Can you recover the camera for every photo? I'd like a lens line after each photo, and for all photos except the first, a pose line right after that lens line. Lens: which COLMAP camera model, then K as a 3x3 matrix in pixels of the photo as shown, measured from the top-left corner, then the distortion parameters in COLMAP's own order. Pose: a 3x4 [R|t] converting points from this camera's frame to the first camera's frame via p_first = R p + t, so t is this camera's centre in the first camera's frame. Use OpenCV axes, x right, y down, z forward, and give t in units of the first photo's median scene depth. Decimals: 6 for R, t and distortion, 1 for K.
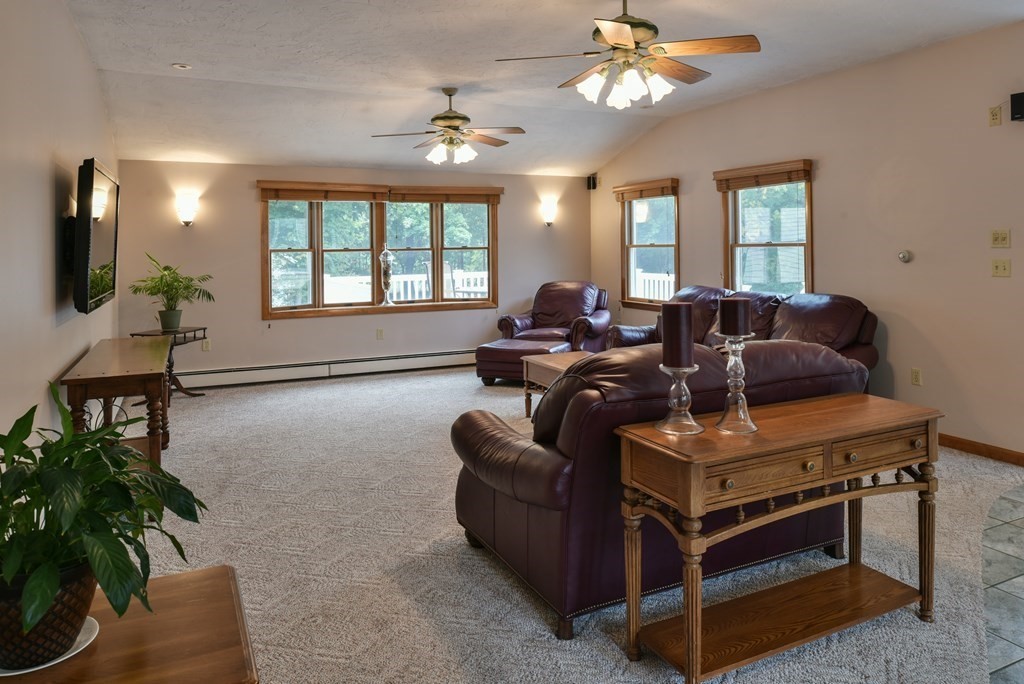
lens RADIAL K [[702.8, 0, 520.8], [0, 702.8, 223.0], [0, 0, 1]] dist [-0.002117, -0.010308]
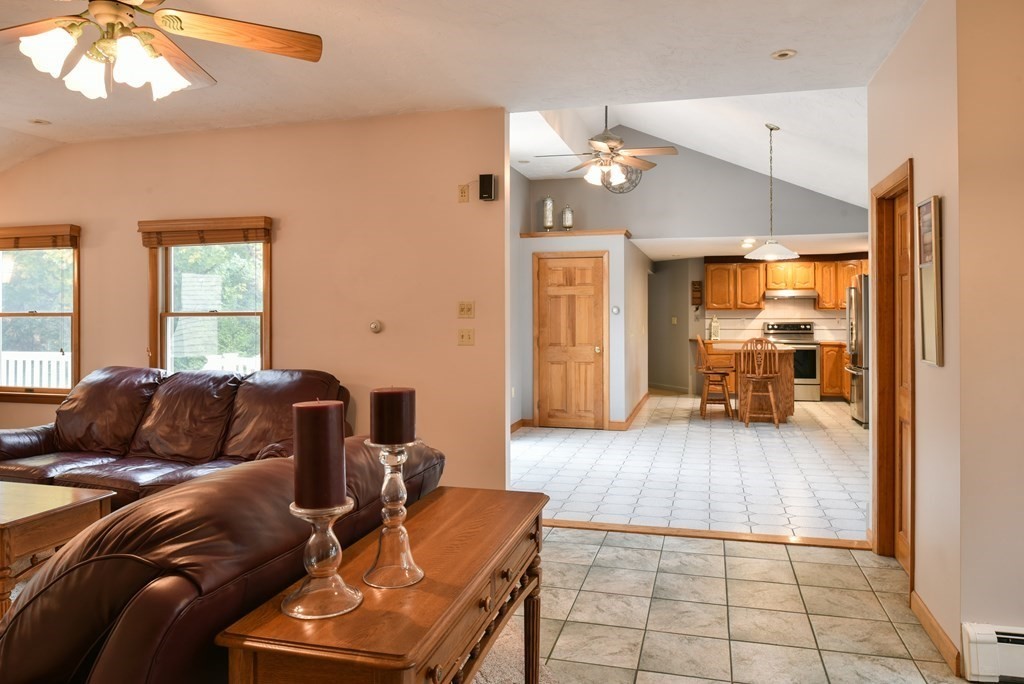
lens RADIAL K [[708.8, 0, 521.5], [0, 708.8, 305.8], [0, 0, 1]] dist [-0.008164, -0.006180]
pose [[0.650625, 0.016189, 0.759227, -0.056753], [-0.029385, 0.999561, 0.003867, 0.007774], [-0.758831, -0.024825, 0.650815, 0.183573]]
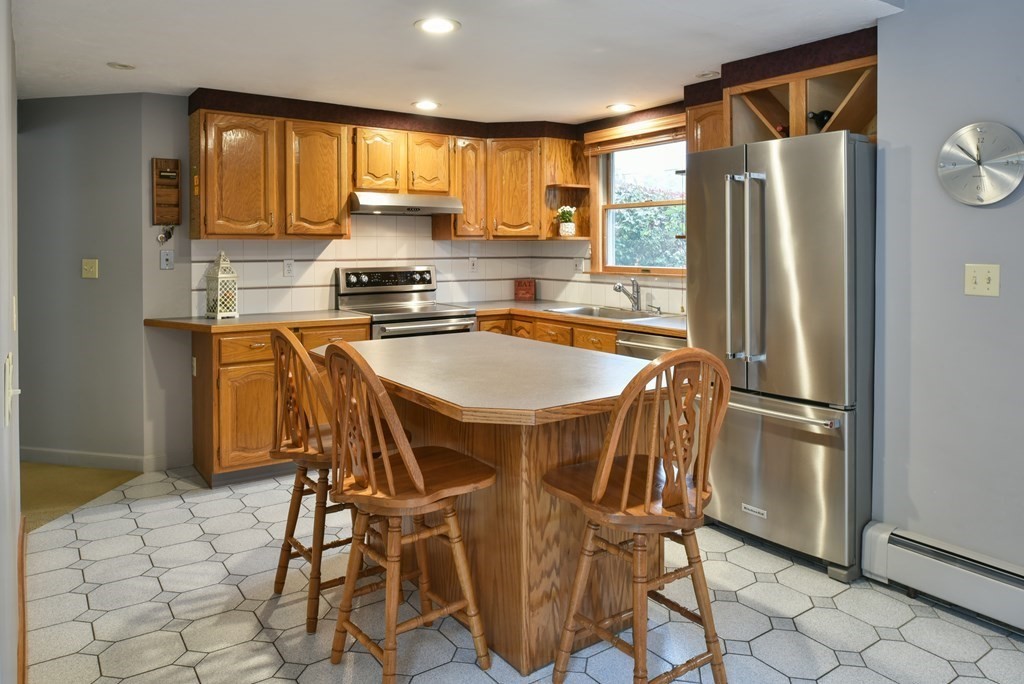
lens RADIAL K [[700.4, 0, 511.8], [0, 700.4, 254.5], [0, 0, 1]] dist [-0.012795, -0.005348]
pose [[-0.165992, -0.002241, 0.986125, 1.279943], [-0.029700, 0.999555, -0.002728, 0.024266], [-0.985680, -0.029741, -0.165985, 1.047234]]
